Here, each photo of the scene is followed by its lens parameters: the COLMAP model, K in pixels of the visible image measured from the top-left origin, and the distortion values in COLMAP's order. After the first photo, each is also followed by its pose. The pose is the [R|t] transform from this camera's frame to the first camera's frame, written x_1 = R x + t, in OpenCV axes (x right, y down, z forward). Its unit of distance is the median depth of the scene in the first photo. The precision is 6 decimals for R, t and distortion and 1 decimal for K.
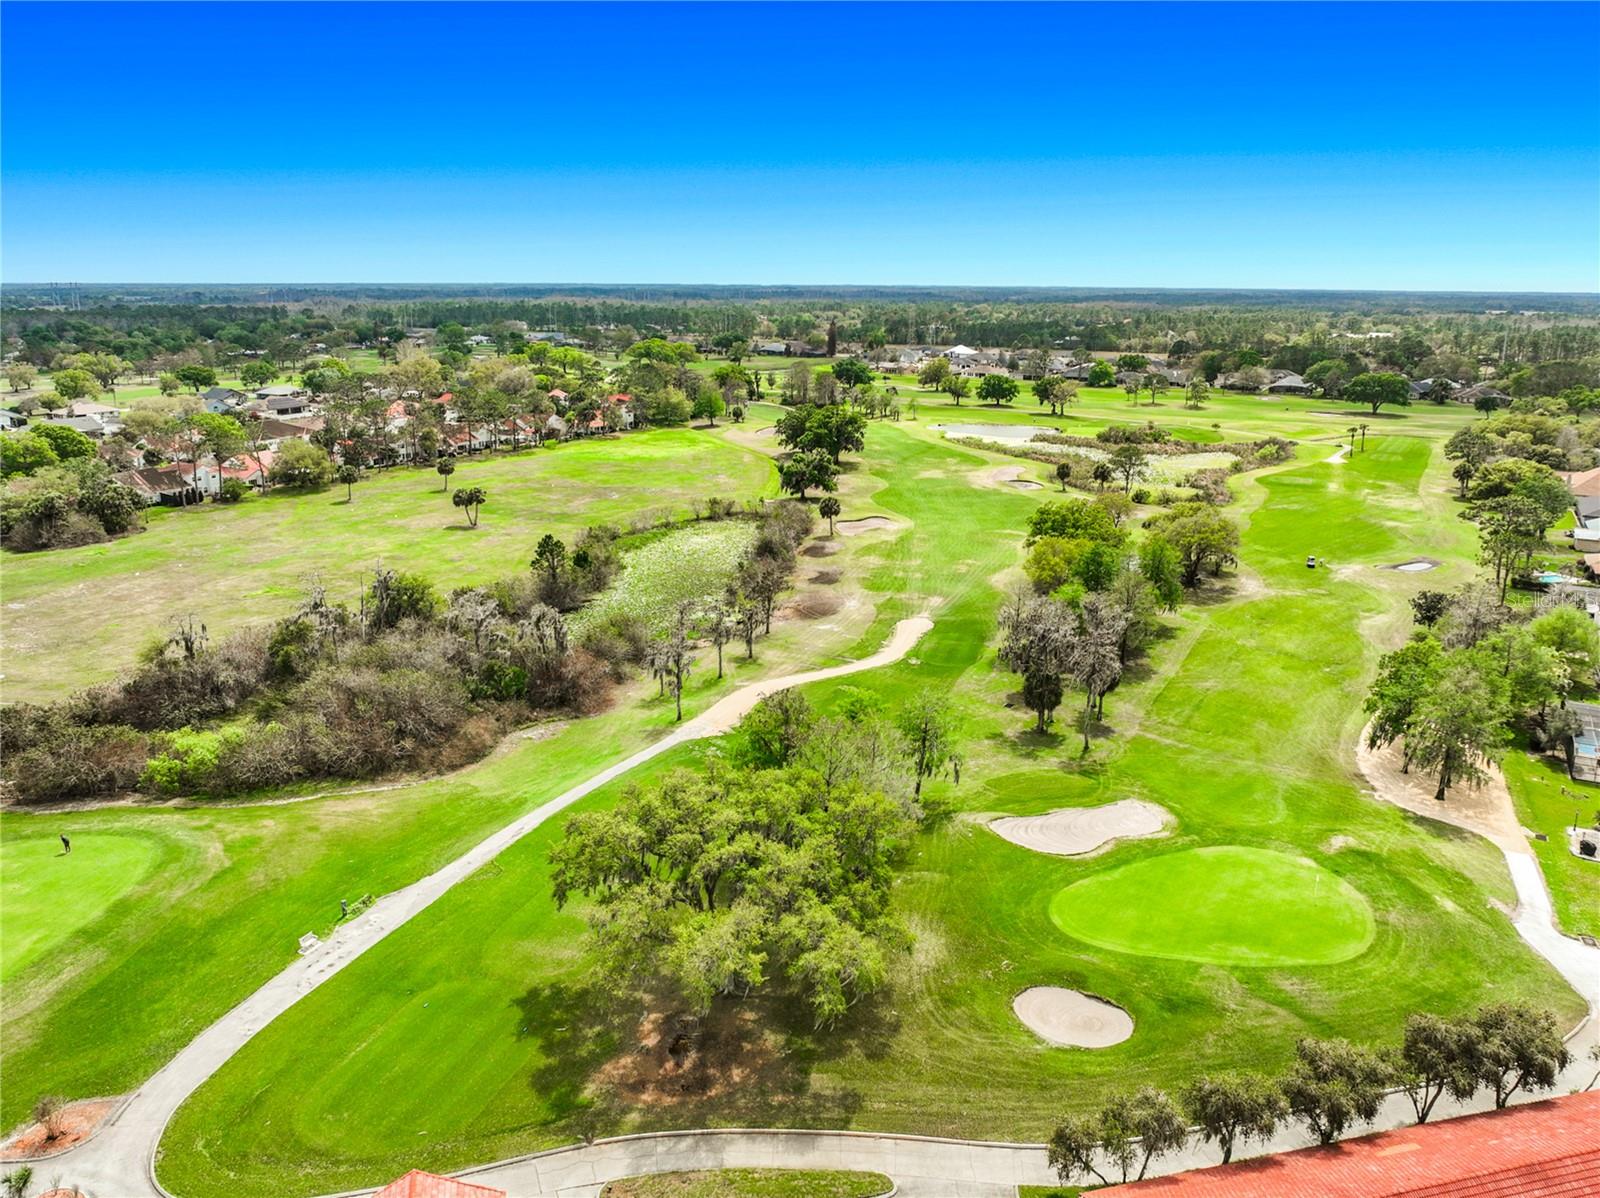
lens RADIAL K [[1174.2, 0, 800.0], [0, 1174.2, 599.0], [0, 0, 1]] dist [-0.021375, 0.021548]
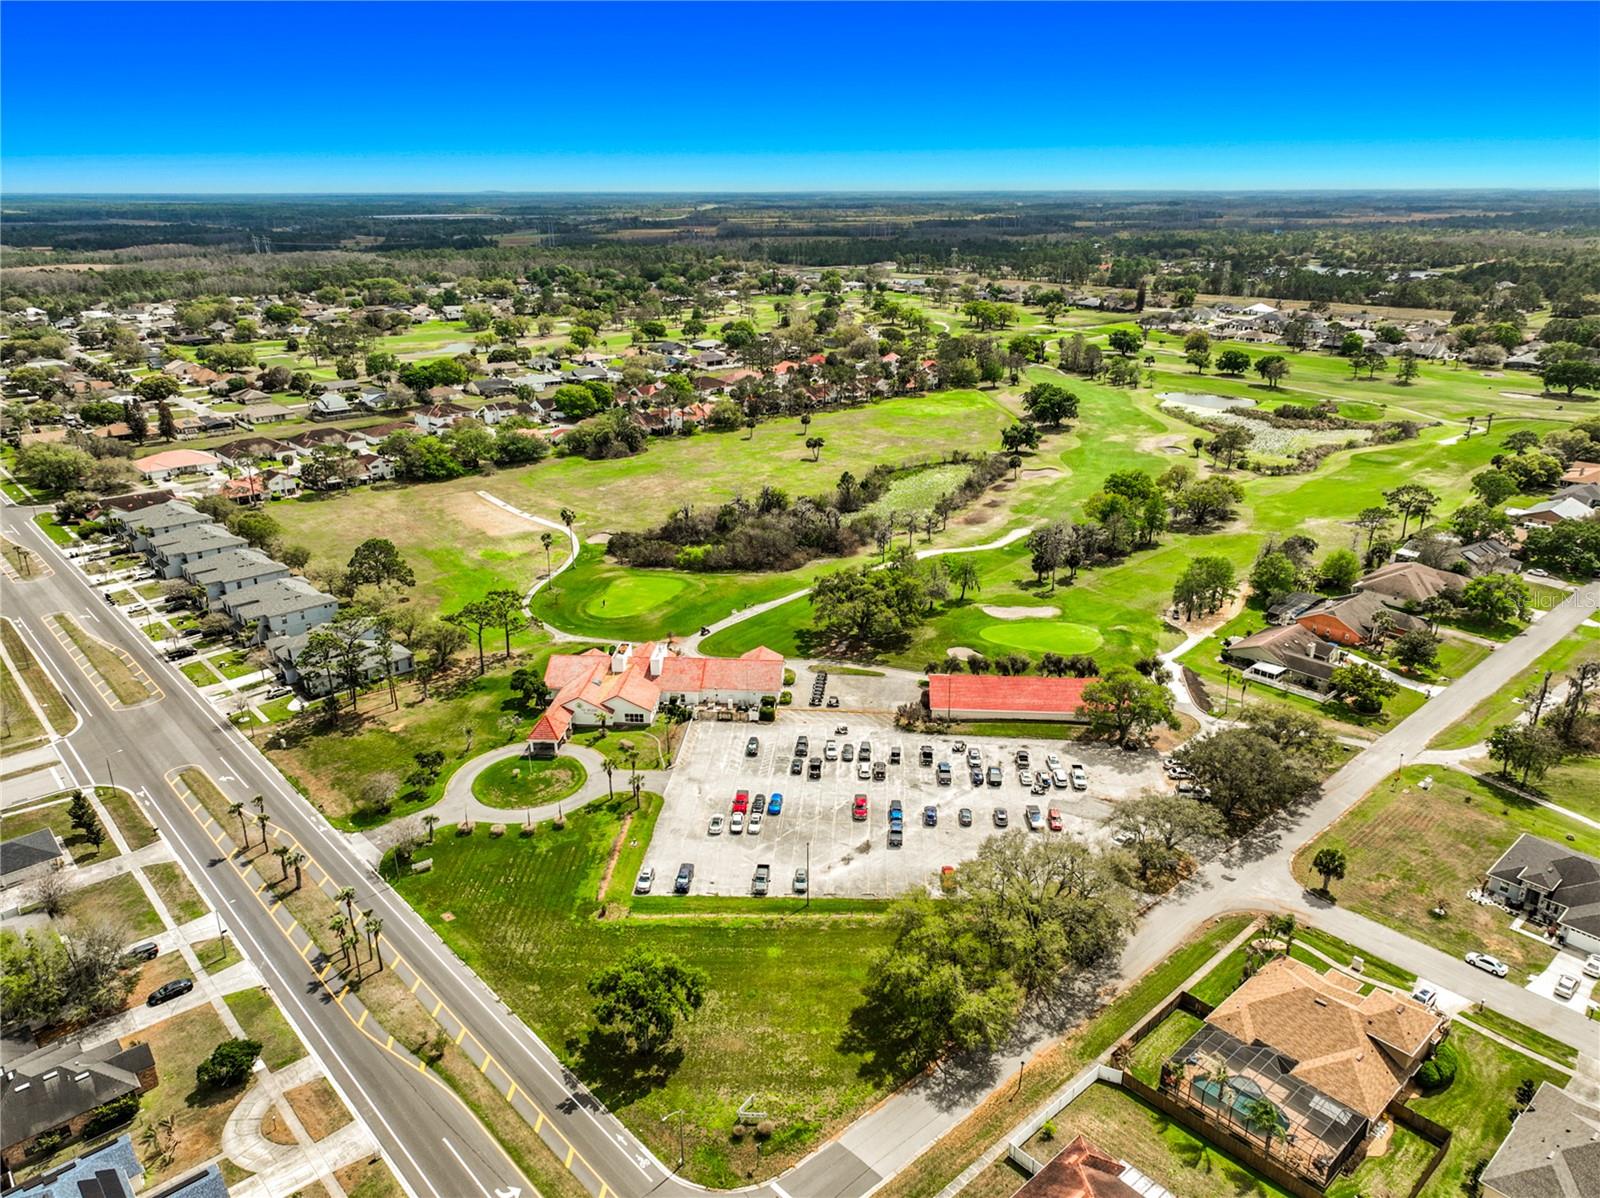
lens RADIAL K [[1142.9, 0, 807.9], [0, 1142.9, 601.6], [0, 0, 1]] dist [-0.004242, 0.010906]
pose [[0.951512, 0.099855, -0.290953, 0.409423], [-0.074717, 0.992545, 0.096293, -0.024365], [0.298399, -0.069885, 0.951879, -1.161136]]
